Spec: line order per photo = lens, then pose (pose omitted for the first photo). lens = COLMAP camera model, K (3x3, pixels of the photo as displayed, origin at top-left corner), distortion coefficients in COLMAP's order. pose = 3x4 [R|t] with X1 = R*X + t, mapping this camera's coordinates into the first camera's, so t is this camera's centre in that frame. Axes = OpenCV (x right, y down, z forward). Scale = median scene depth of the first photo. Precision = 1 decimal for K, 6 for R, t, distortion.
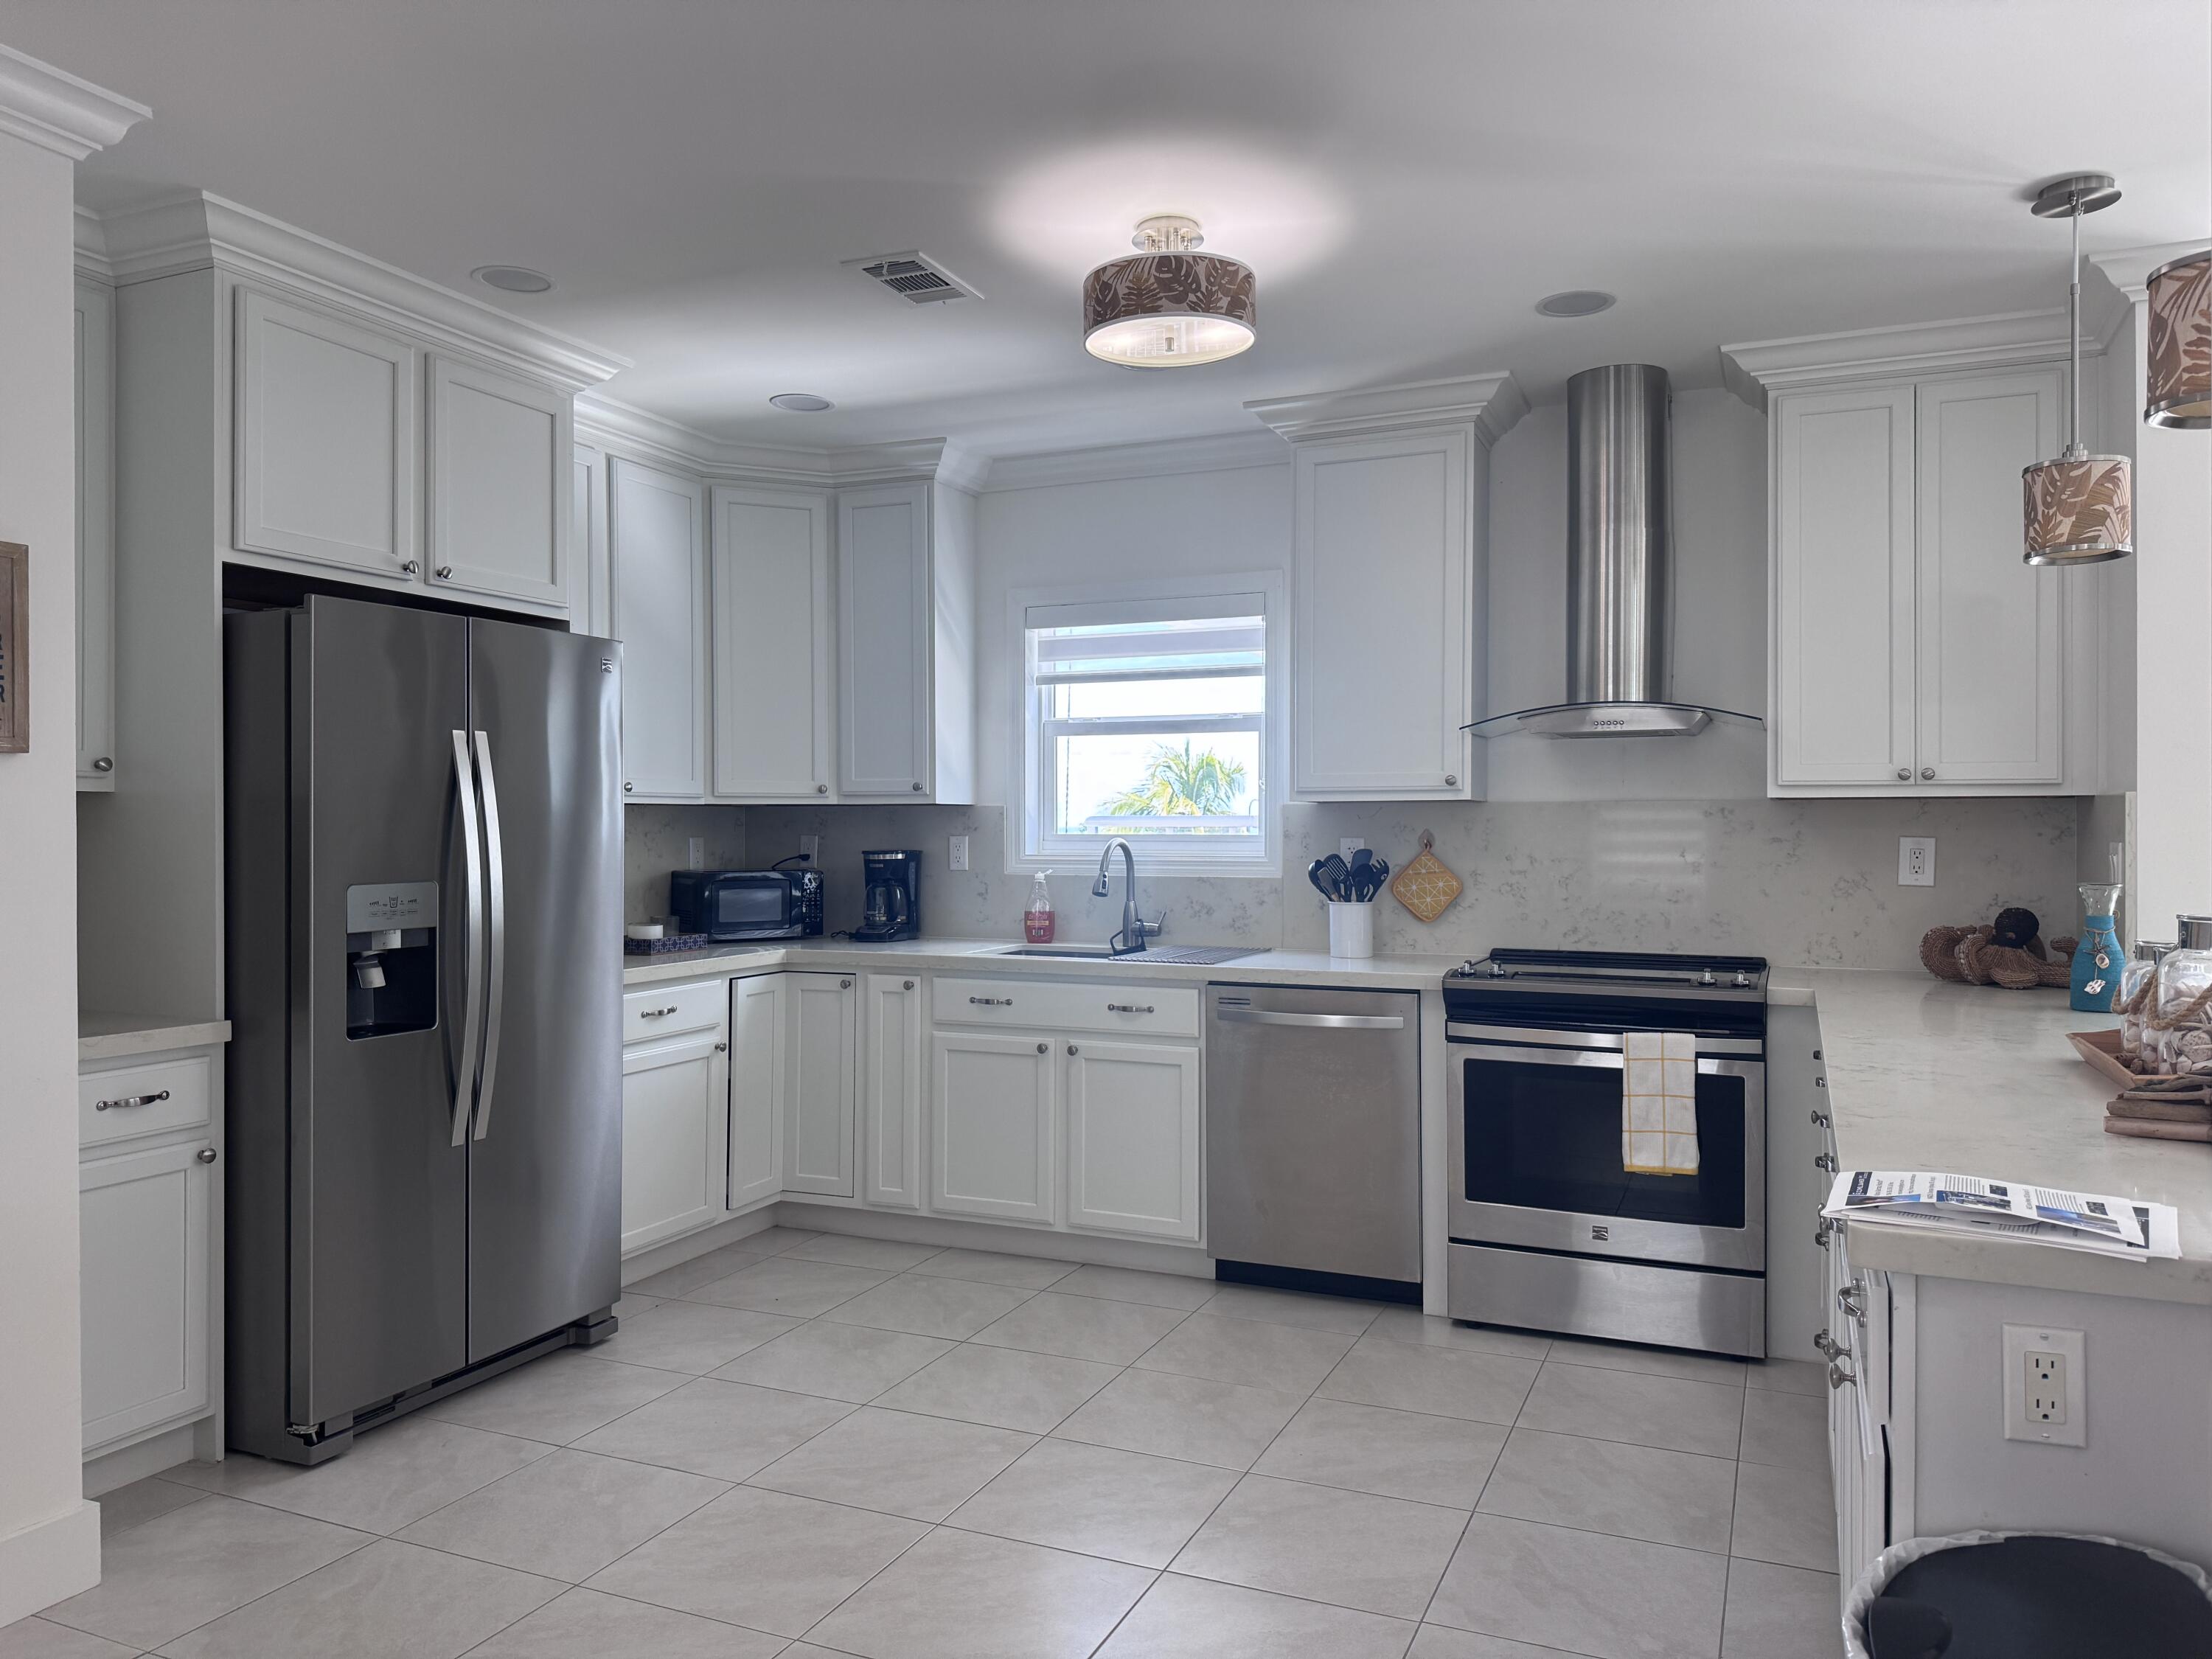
lens RADIAL K [[1573.0, 0, 1106.0], [0, 1573.0, 829.5], [0, 0, 1]] dist [0.115144, -0.110933]
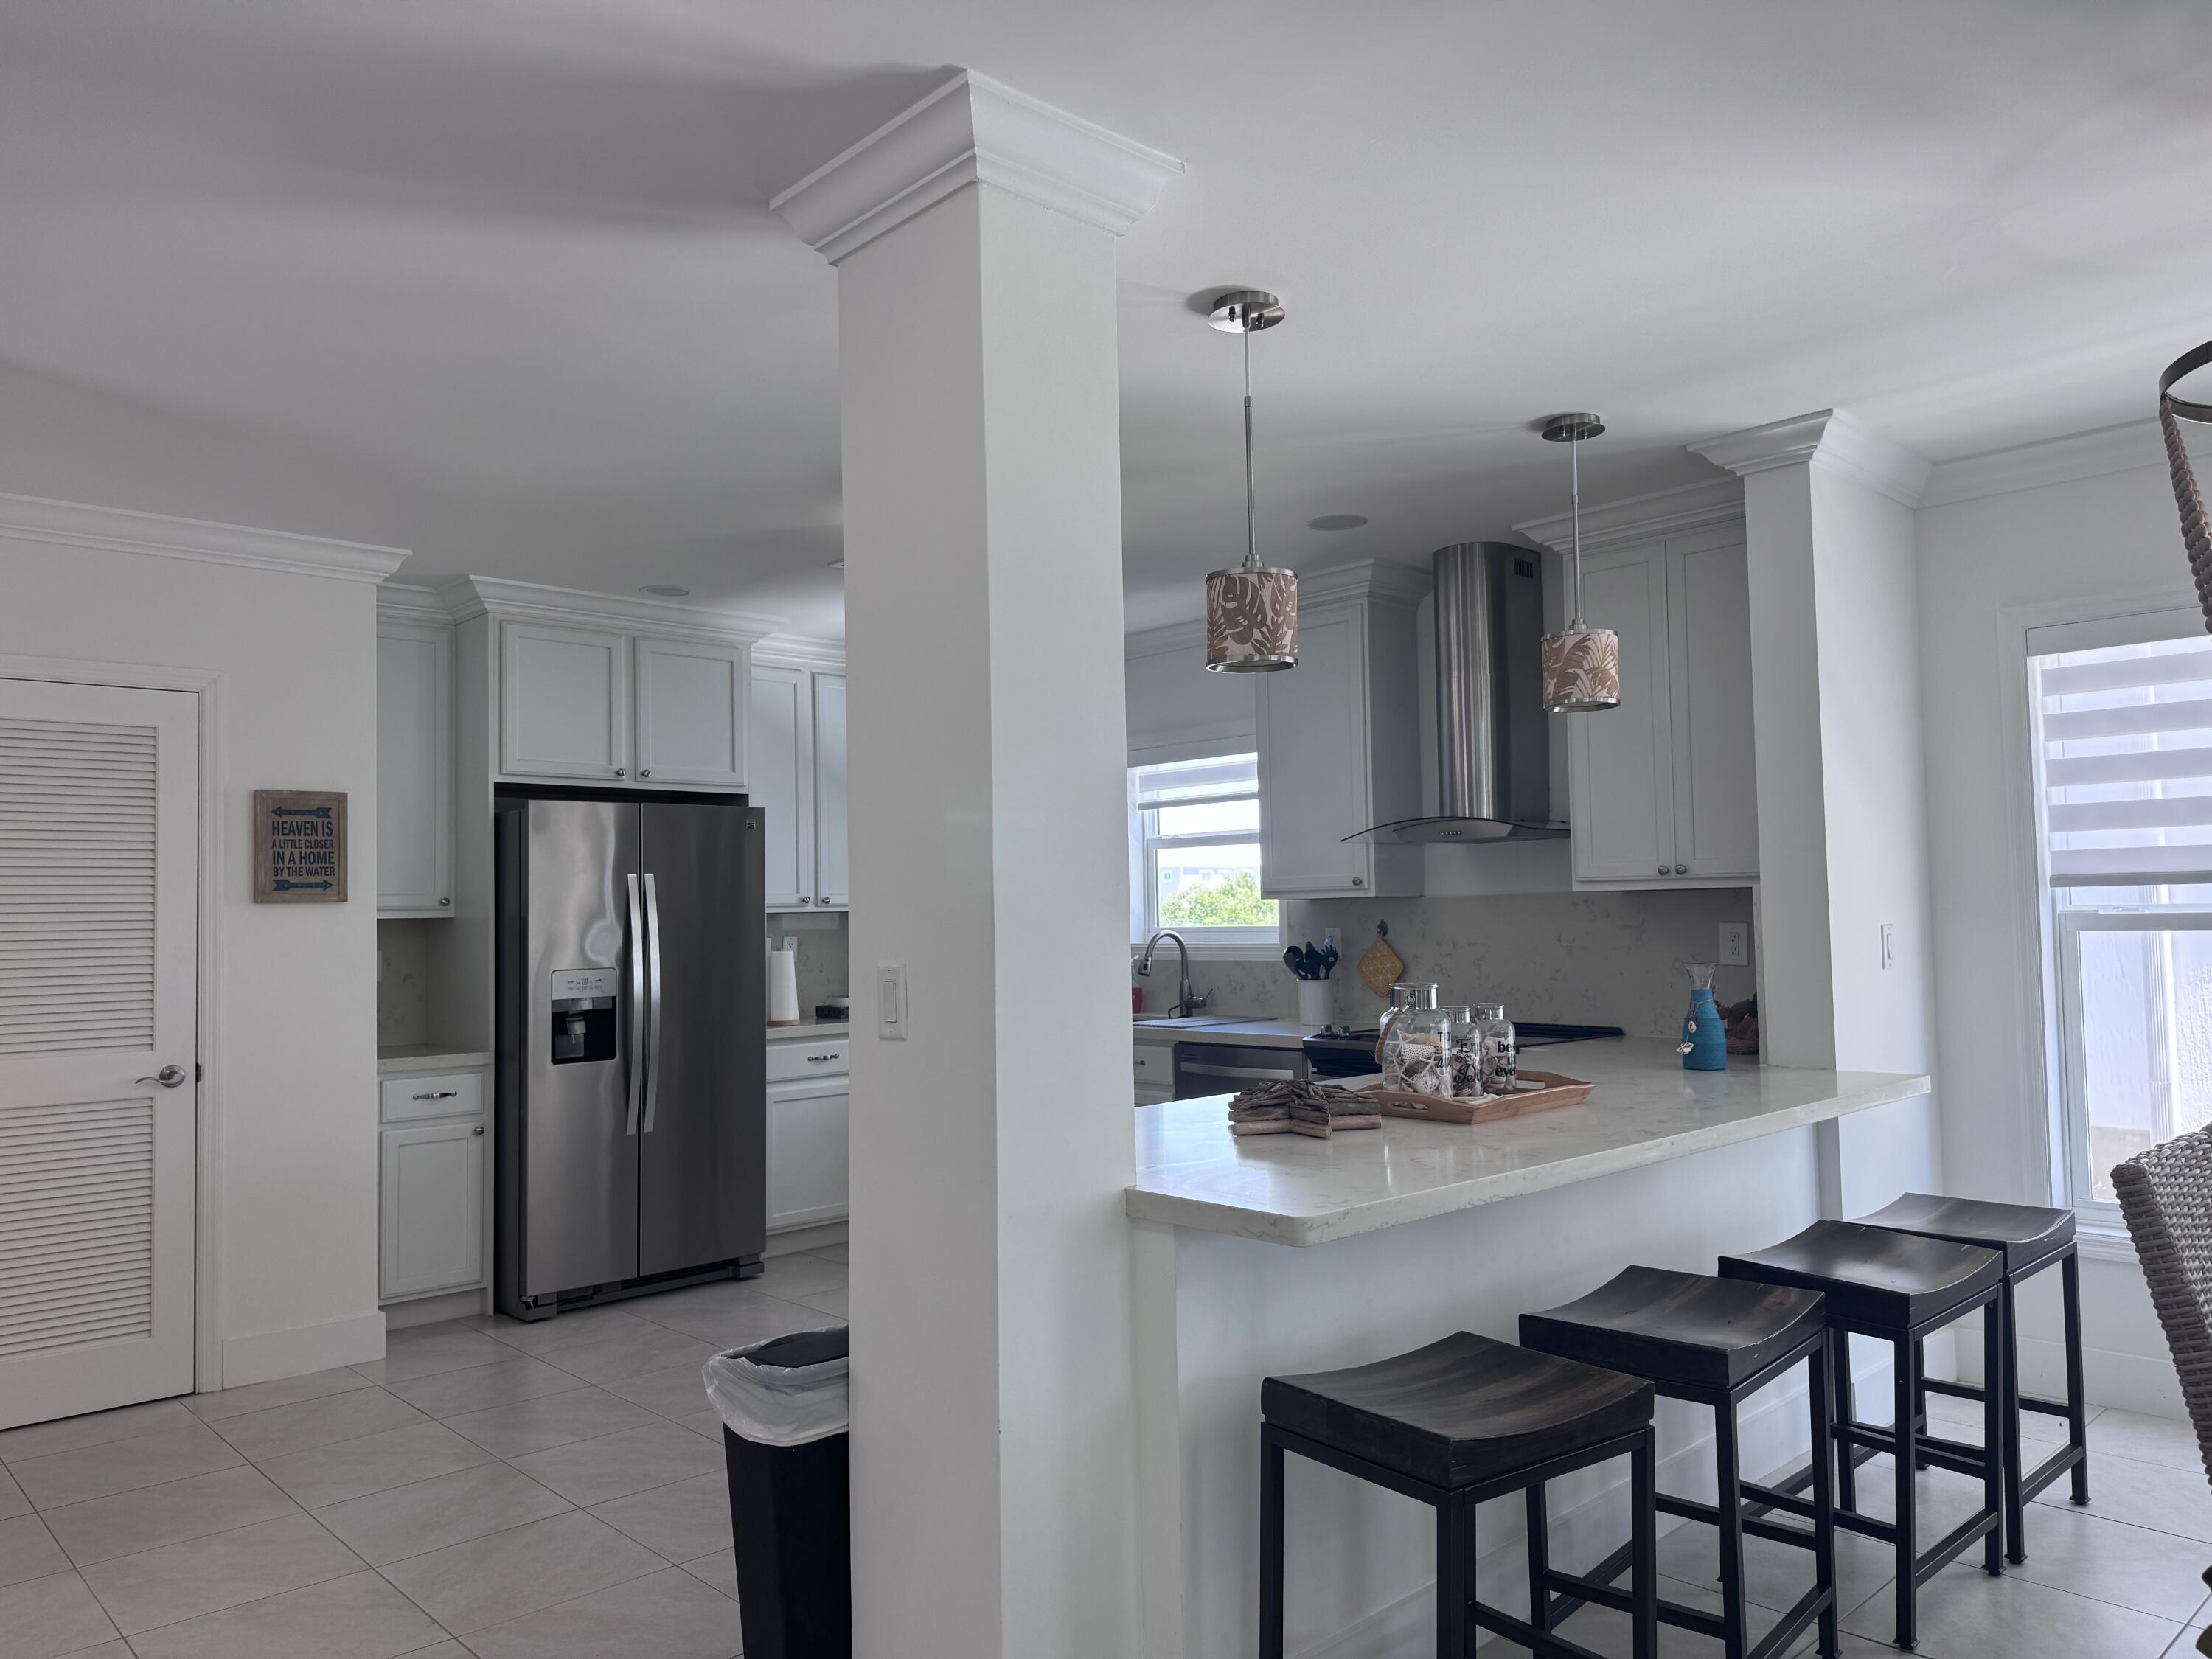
lens RADIAL K [[1541.5, 0, 1106.0], [0, 1541.5, 829.5], [0, 0, 1]] dist [0.129551, -0.199583]
pose [[0.916297, -0.040399, -0.398456, 0.586999], [0.019009, 0.998165, -0.057489, -0.006205], [0.400048, 0.045103, 0.915384, -0.216774]]
